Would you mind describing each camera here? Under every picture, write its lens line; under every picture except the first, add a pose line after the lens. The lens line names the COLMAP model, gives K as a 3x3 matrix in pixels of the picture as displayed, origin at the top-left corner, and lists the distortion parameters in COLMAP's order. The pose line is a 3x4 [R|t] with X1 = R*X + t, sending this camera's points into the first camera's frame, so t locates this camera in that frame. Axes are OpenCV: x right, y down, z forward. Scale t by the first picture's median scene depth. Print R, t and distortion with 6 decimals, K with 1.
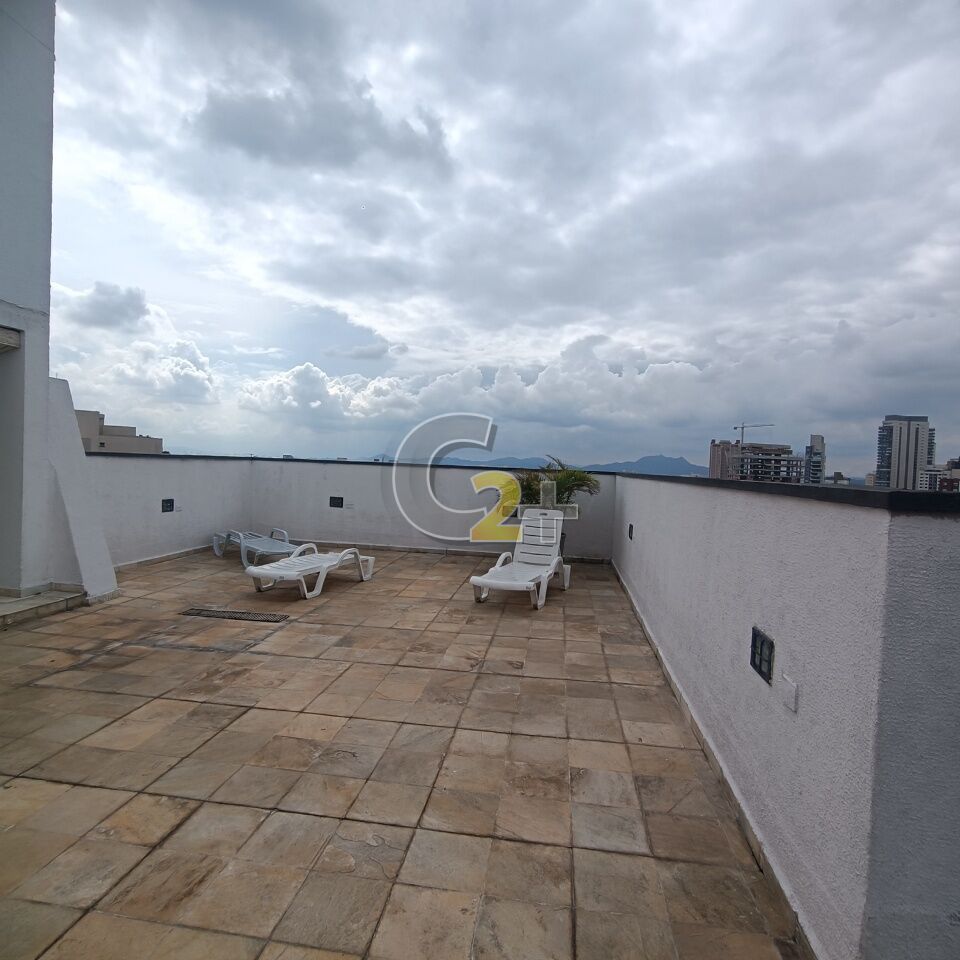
lens RADIAL K [[579.2, 0, 473.0], [0, 579.2, 480.0], [0, 0, 1]] dist [-0.005847, 0.002701]
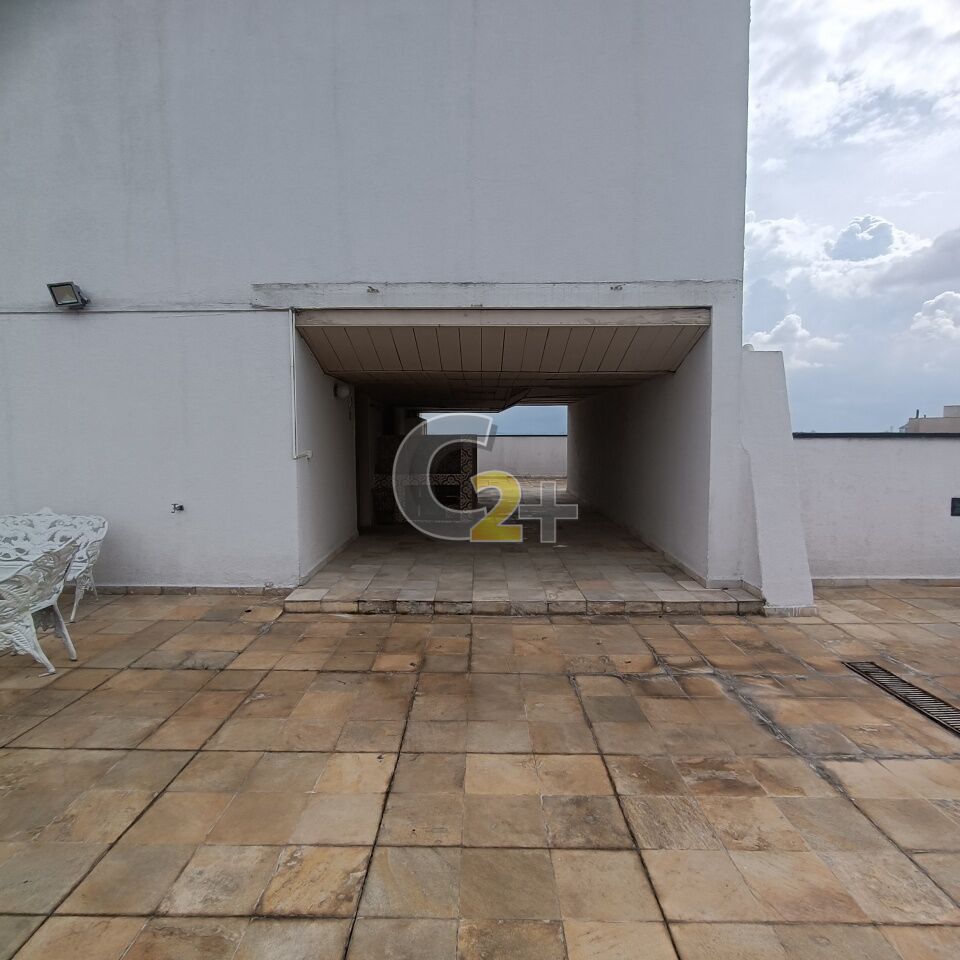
lens RADIAL K [[579.2, 0, 480.4], [0, 579.2, 482.5], [0, 0, 1]] dist [-0.005847, 0.002701]
pose [[0.132595, 0.037429, -0.990463, 0.103262], [-0.014624, 0.999252, 0.035804, -0.000931], [0.991062, 0.009737, 0.133043, 0.463963]]
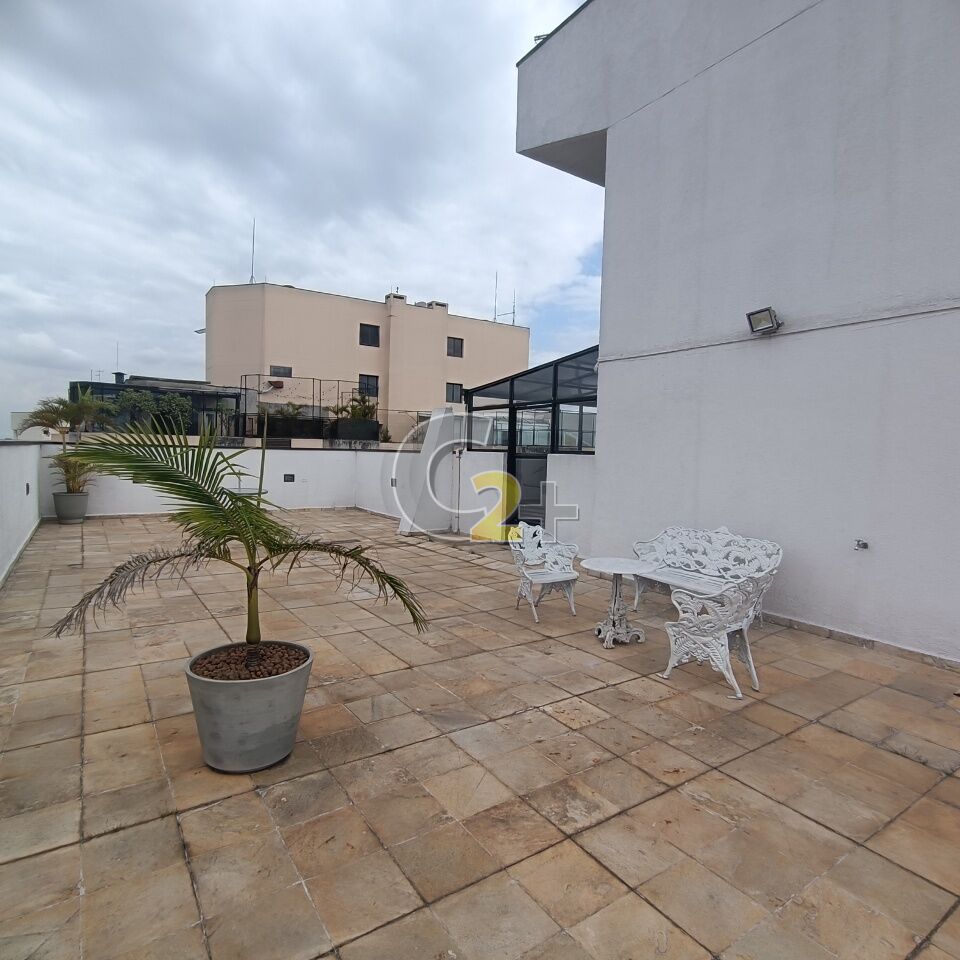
lens RADIAL K [[579.2, 0, 475.8], [0, 579.2, 480.2], [0, 0, 1]] dist [-0.005847, 0.002701]
pose [[-0.736125, -0.024947, -0.676385, 0.063567], [-0.070045, 0.996763, 0.039468, -0.004004], [0.673211, 0.076431, -0.735490, 0.333042]]
